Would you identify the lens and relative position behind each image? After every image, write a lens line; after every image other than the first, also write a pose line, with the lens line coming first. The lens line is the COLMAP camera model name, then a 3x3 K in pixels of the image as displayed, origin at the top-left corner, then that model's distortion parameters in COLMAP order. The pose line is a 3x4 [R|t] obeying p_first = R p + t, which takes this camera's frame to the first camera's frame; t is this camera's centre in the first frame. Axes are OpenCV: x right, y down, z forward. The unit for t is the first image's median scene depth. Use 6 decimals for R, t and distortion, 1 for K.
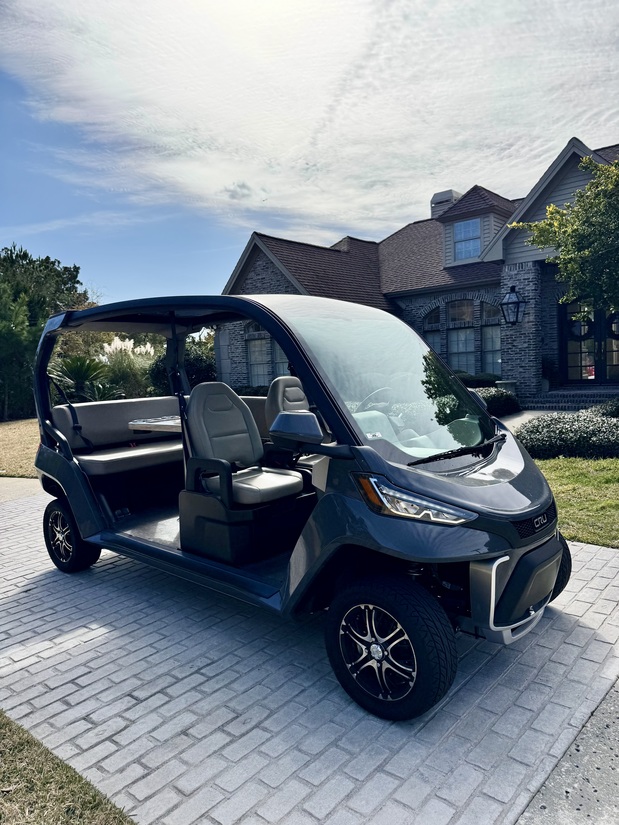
lens RADIAL K [[577.2, 0, 307.4], [0, 577.2, 415.4], [0, 0, 1]] dist [-0.000251, -0.002680]
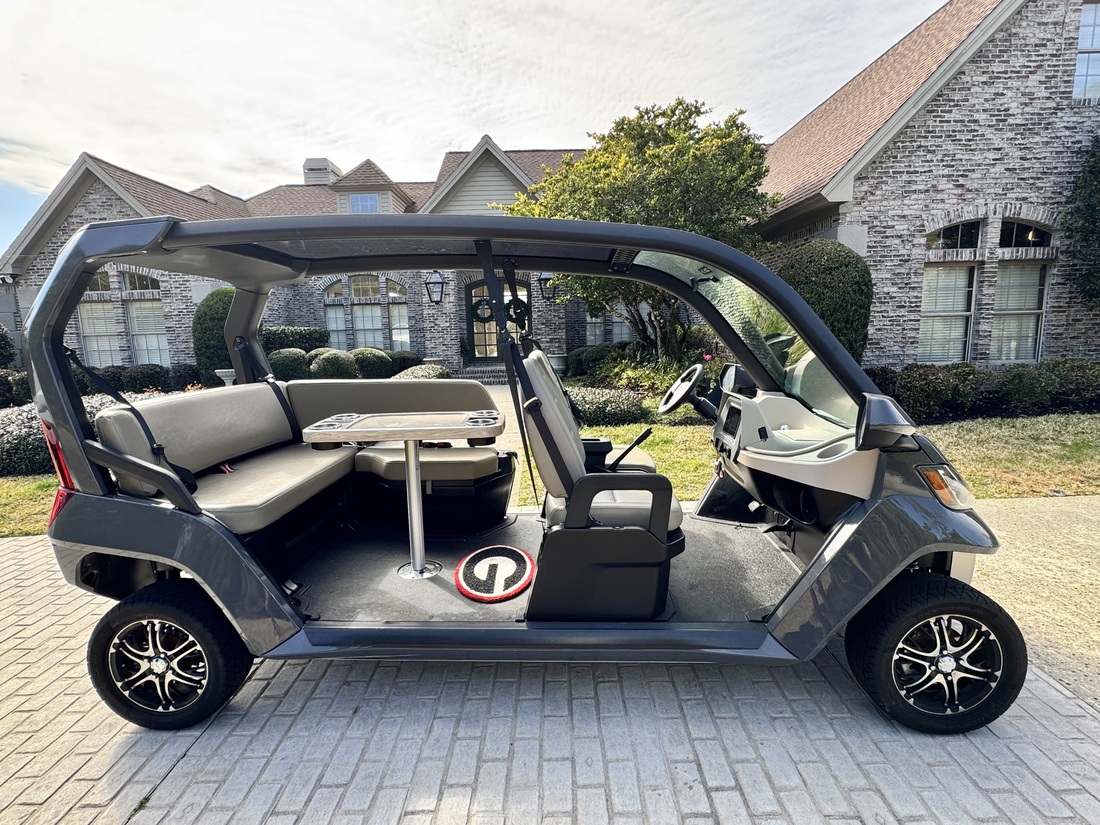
lens RADIAL K [[541.2, 0, 550.0], [0, 541.2, 412.5], [0, 0, 1]] dist [-0.000172, 0.000139]
pose [[0.758693, -0.067411, 0.647952, -0.134309], [0.041572, 0.997614, 0.055112, -0.007235], [-0.650121, -0.014877, 0.759685, 0.121730]]
